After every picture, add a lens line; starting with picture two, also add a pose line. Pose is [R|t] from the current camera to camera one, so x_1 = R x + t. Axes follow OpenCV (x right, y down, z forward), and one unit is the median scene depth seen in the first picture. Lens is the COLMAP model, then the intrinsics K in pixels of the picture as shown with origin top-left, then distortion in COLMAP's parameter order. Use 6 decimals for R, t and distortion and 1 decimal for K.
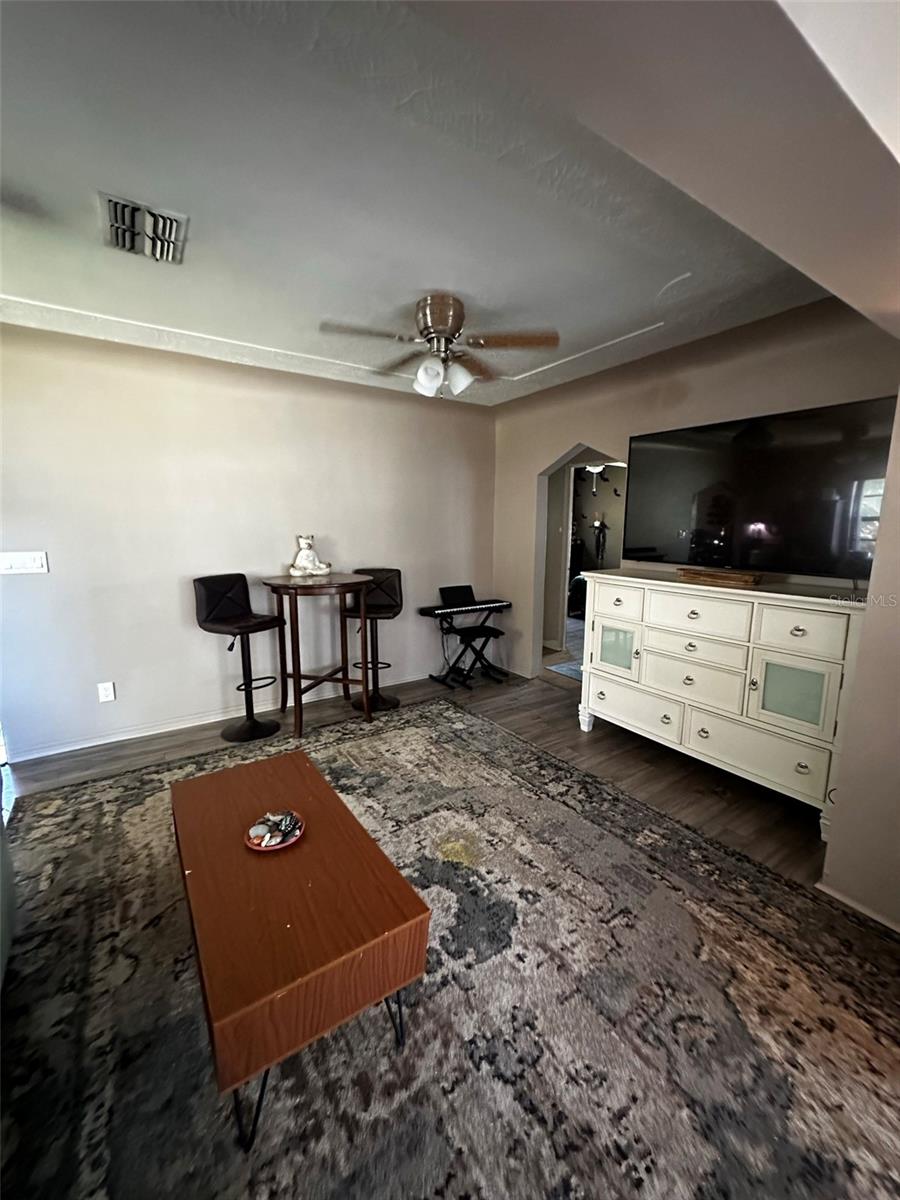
lens RADIAL K [[478.8, 0, 448.1], [0, 478.8, 596.2], [0, 0, 1]] dist [-0.006728, 0.001099]
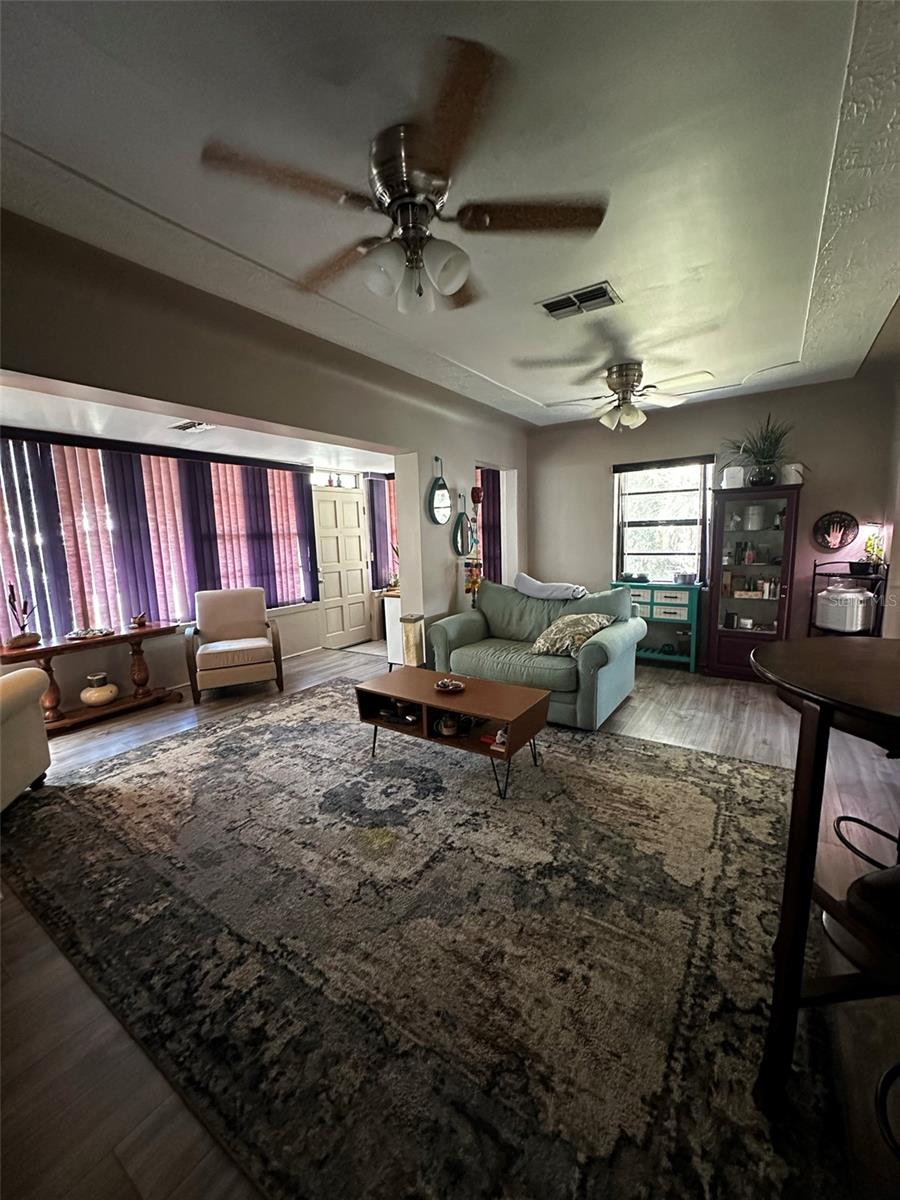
lens RADIAL K [[478.8, 0, 445.3], [0, 478.8, 600.3], [0, 0, 1]] dist [-0.006728, 0.001099]
pose [[-0.928548, 0.074291, -0.363703, 0.207866], [-0.033628, 0.958907, 0.281722, -0.239579], [0.369686, 0.273823, -0.887892, 1.737728]]
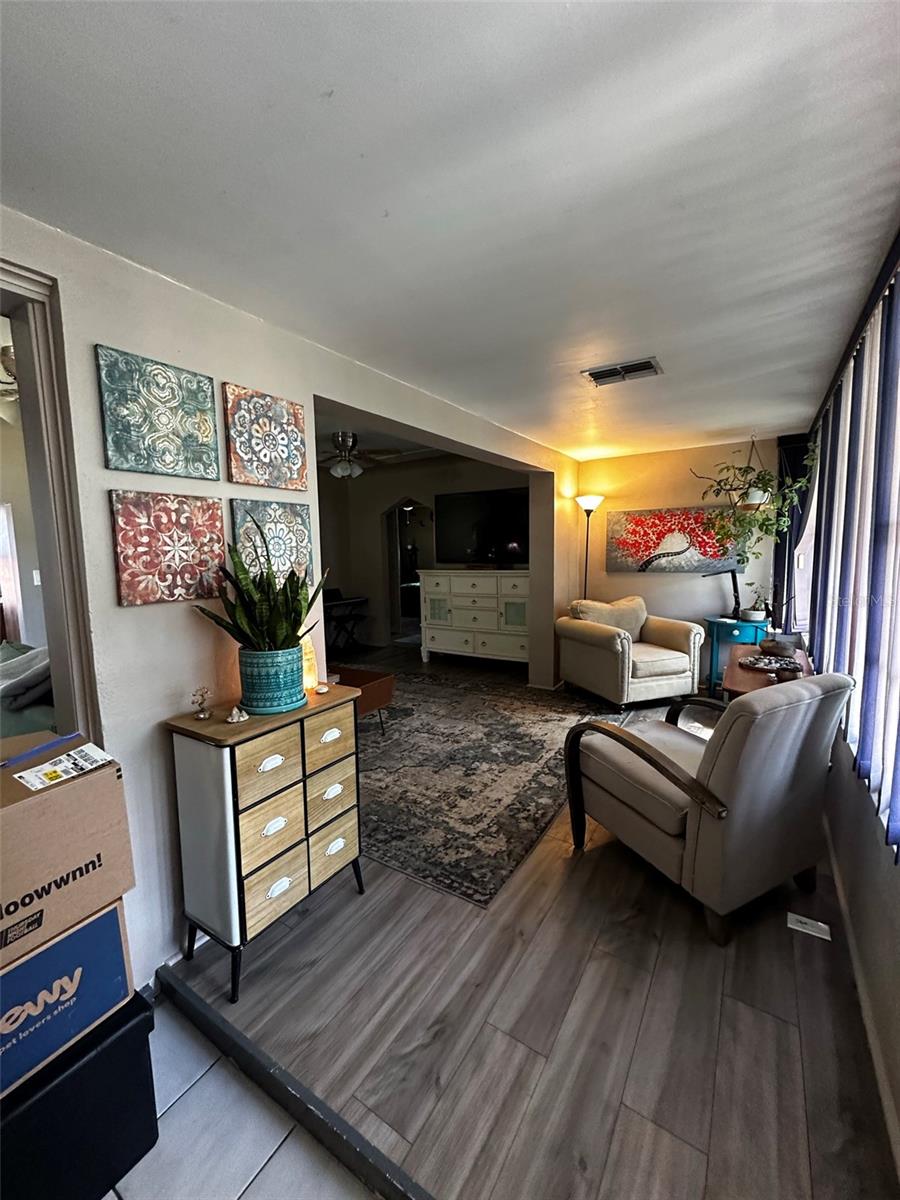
lens RADIAL K [[478.8, 0, 449.7], [0, 478.8, 597.8], [0, 0, 1]] dist [-0.006728, 0.001099]
pose [[0.917531, -0.064359, 0.392422, -0.449167], [0.086260, 0.995532, -0.038416, 0.188802], [-0.388196, 0.069098, 0.918983, -0.969288]]
